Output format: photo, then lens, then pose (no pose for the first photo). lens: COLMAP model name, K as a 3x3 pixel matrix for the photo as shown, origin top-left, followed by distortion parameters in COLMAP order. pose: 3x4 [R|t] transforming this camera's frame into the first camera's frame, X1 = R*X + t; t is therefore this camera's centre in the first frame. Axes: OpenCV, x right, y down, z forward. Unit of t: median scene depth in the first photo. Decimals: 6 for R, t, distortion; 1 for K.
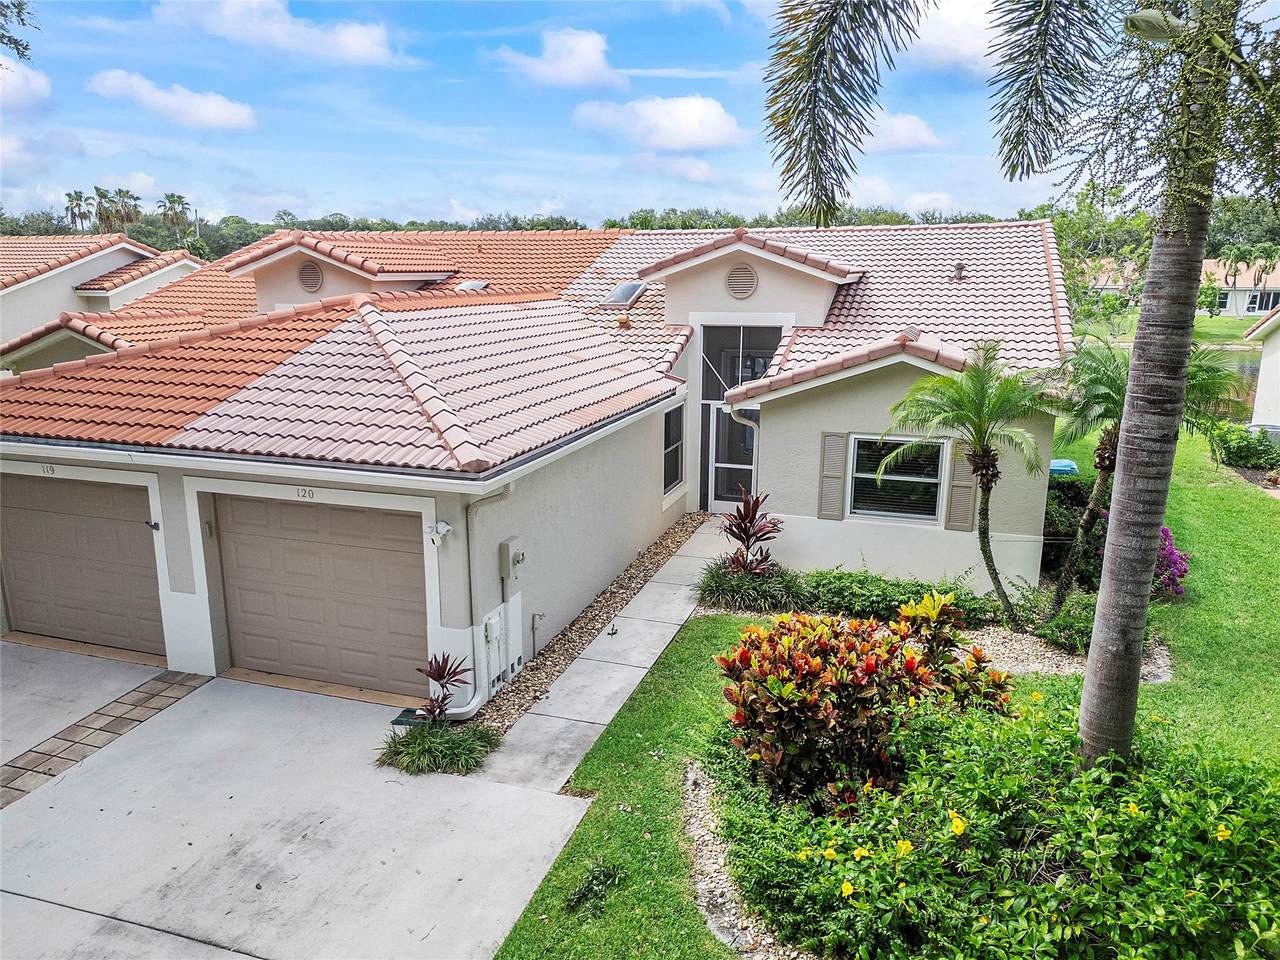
lens RADIAL K [[935.5, 0, 637.7], [0, 935.5, 465.9], [0, 0, 1]] dist [0.040467, -0.018711]
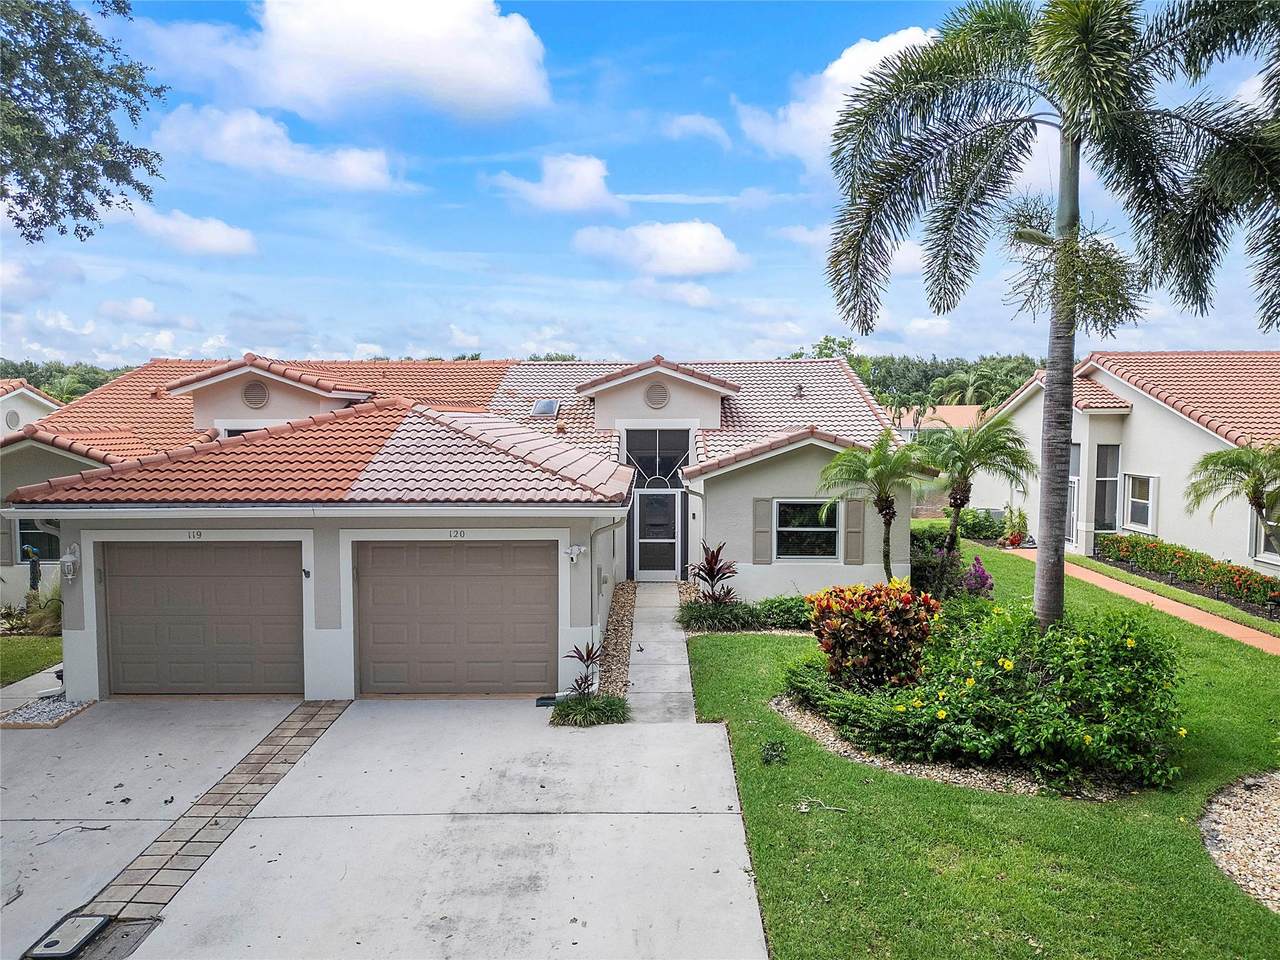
lens RADIAL K [[935.5, 0, 645.3], [0, 935.5, 451.9], [0, 0, 1]] dist [0.040467, -0.018711]
pose [[0.950681, -0.014067, 0.309853, -0.467221], [0.067229, 0.984568, -0.161574, 0.133778], [-0.302798, 0.174436, 0.936955, -0.289767]]
